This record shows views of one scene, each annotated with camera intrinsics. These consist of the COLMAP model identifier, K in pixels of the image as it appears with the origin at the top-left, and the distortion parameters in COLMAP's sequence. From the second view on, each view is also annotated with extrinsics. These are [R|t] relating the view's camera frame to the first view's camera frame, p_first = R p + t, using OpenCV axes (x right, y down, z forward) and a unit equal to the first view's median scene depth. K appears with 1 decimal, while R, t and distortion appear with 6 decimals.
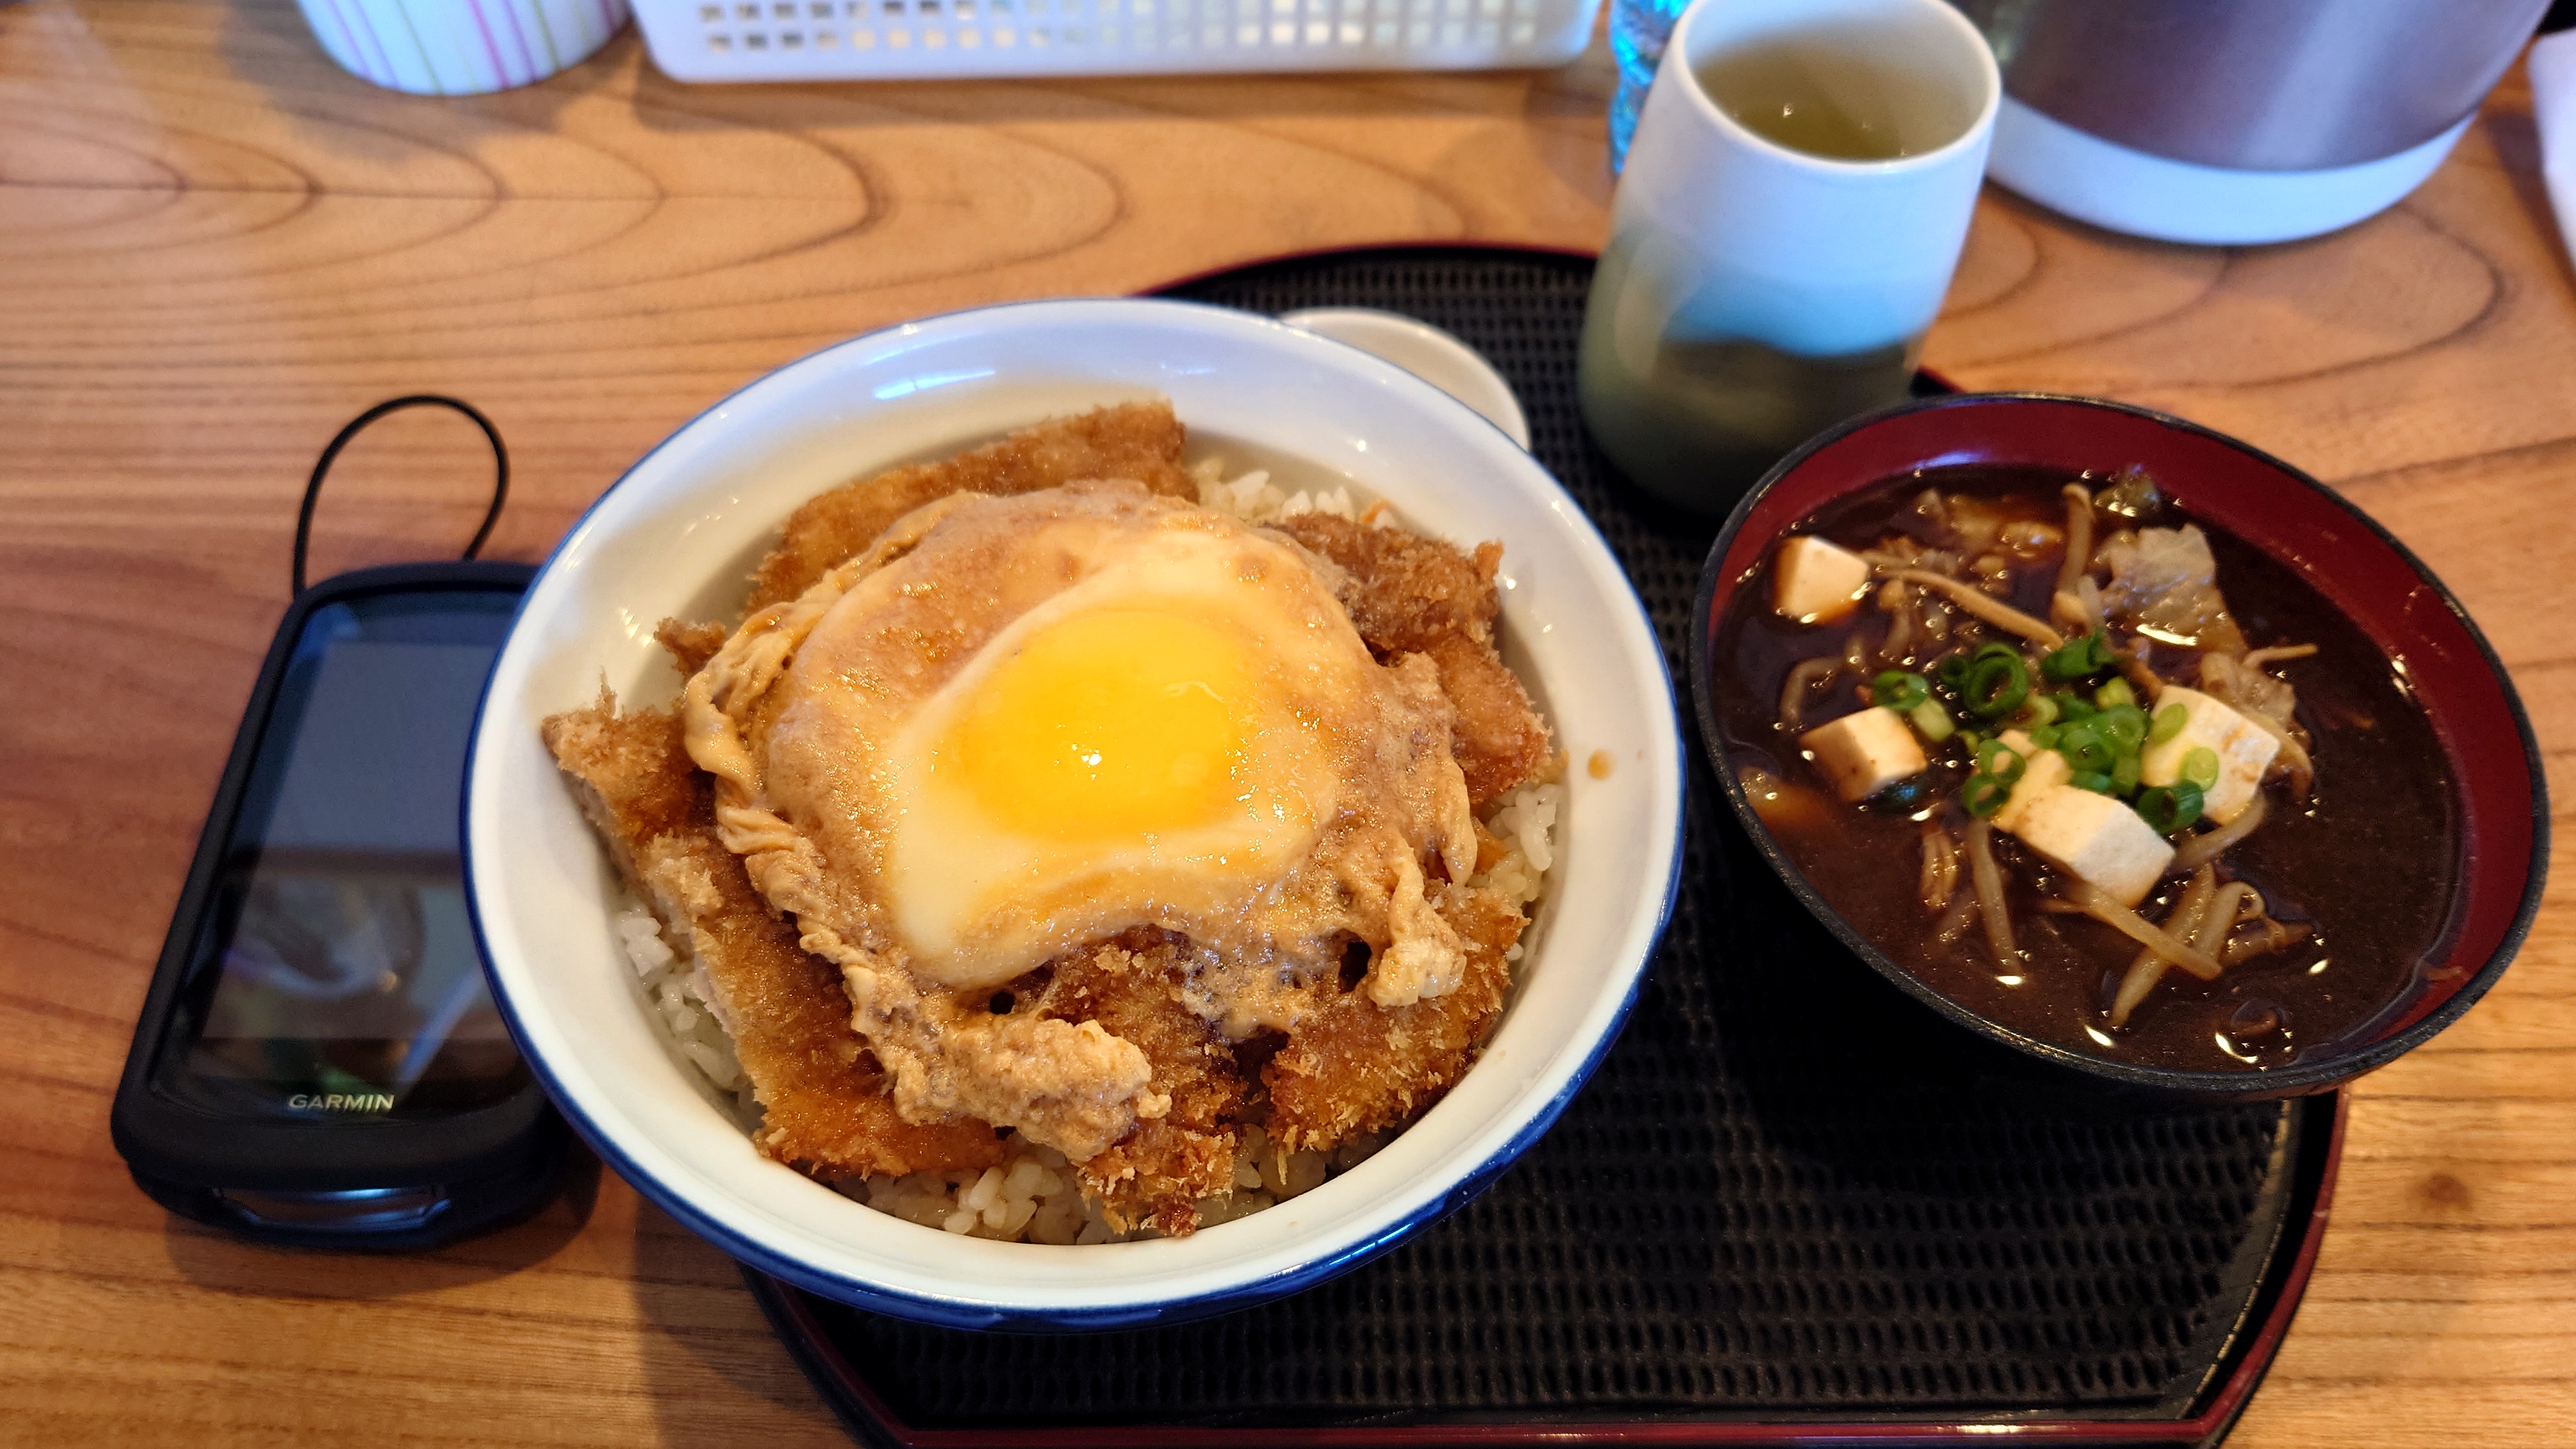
lens RADIAL K [[1918.5, 0, 1285.9], [0, 1918.5, 729.9], [0, 0, 1]] dist [0.002848, -0.004914]
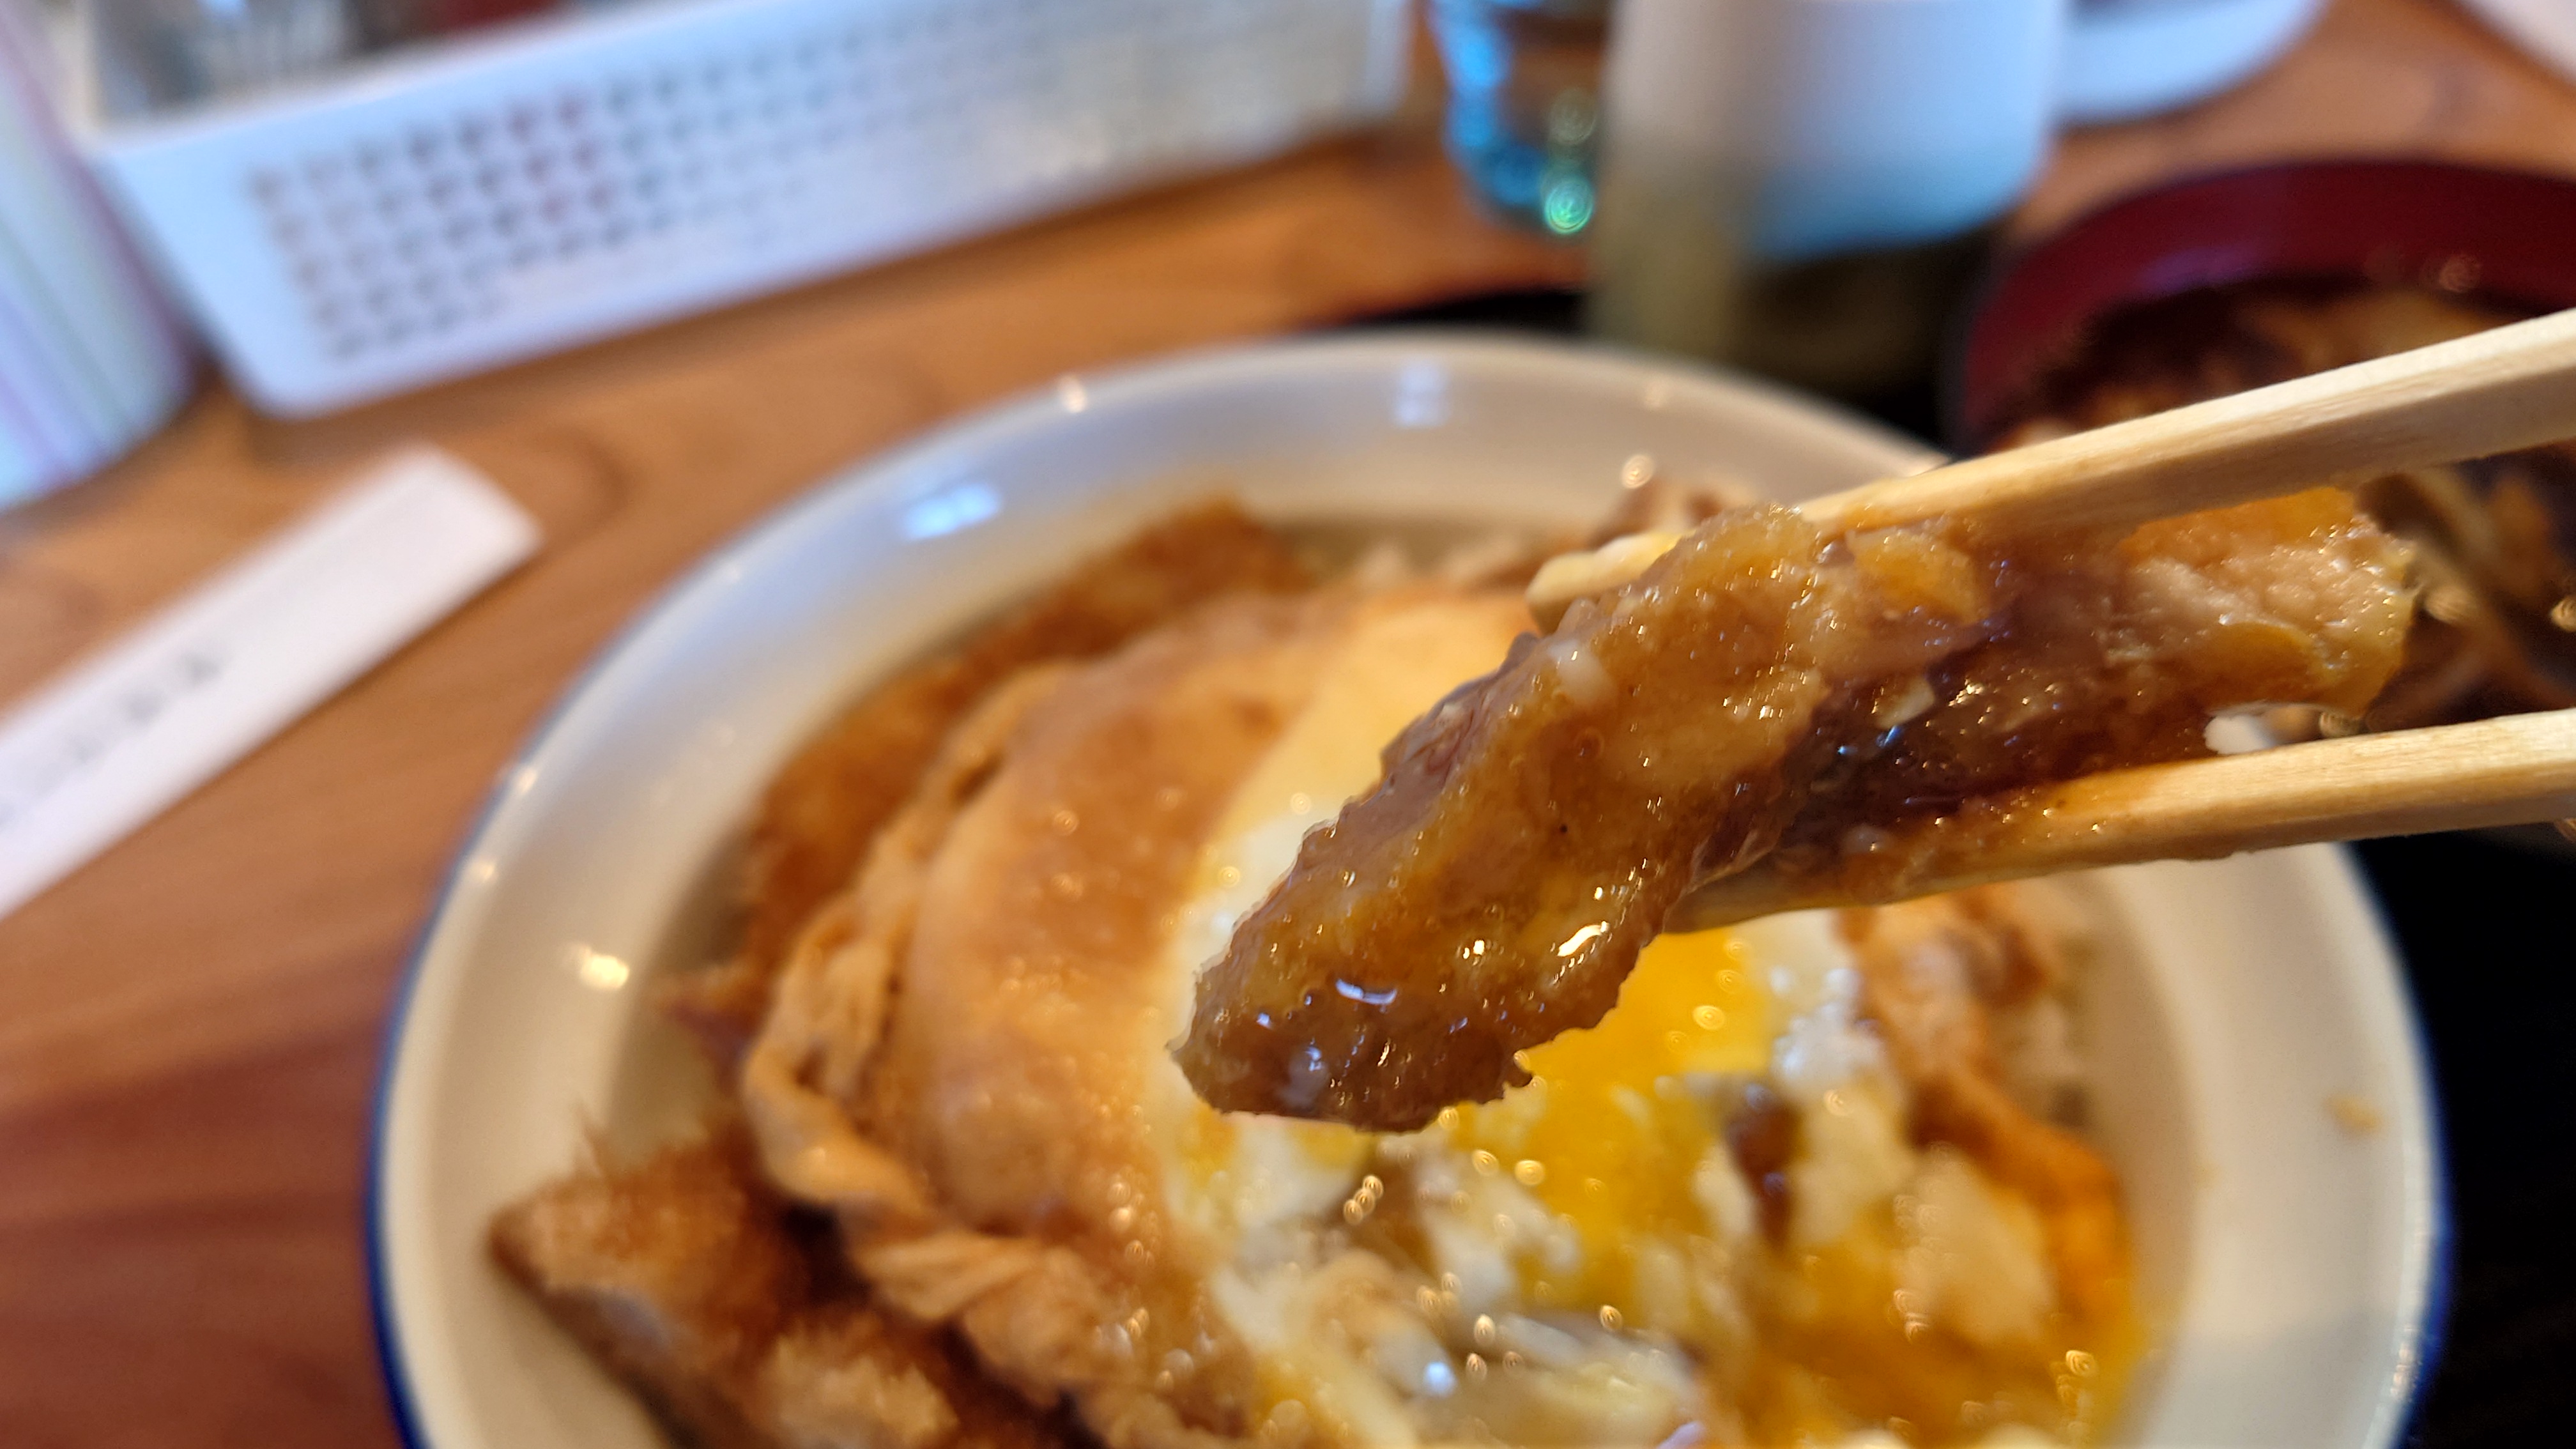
lens RADIAL K [[1918.5, 0, 1289.0], [0, 1918.5, 716.9], [0, 0, 1]] dist [0.002848, -0.004914]
pose [[0.937090, -0.287939, 0.197365, -0.236526], [0.314729, 0.941461, -0.120822, -0.002953], [-0.151022, 0.175338, 0.972856, 0.378845]]
